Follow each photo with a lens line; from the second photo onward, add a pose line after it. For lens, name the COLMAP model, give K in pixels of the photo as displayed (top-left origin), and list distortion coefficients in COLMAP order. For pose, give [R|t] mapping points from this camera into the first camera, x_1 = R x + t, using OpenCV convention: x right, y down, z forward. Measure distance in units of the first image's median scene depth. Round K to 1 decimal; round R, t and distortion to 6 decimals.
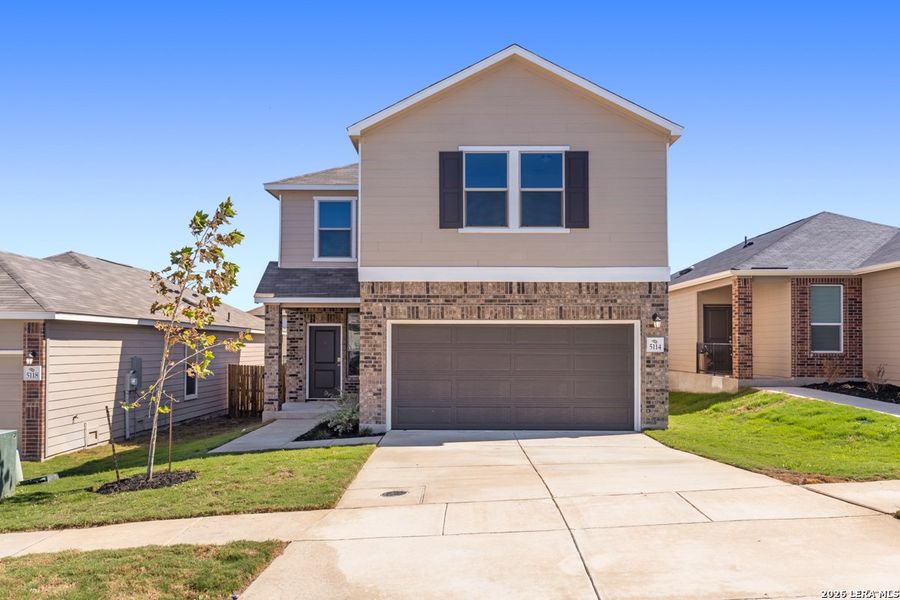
lens RADIAL K [[442.9, 0, 450.1], [0, 442.9, 330.8], [0, 0, 1]] dist [0.002603, 0.000078]
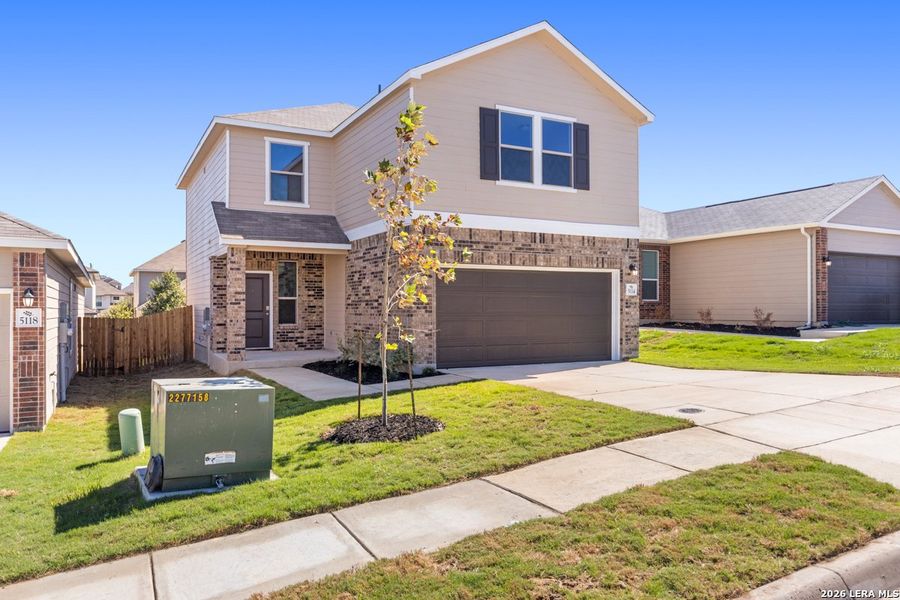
lens RADIAL K [[402.9, 0, 452.3], [0, 402.9, 288.2], [0, 0, 1]] dist [0.001309, 0.000429]
pose [[0.953010, 0.007765, 0.302841, -0.369091], [-0.011115, 0.999895, 0.009339, 0.023470], [-0.302736, -0.012266, 0.952995, 0.086410]]
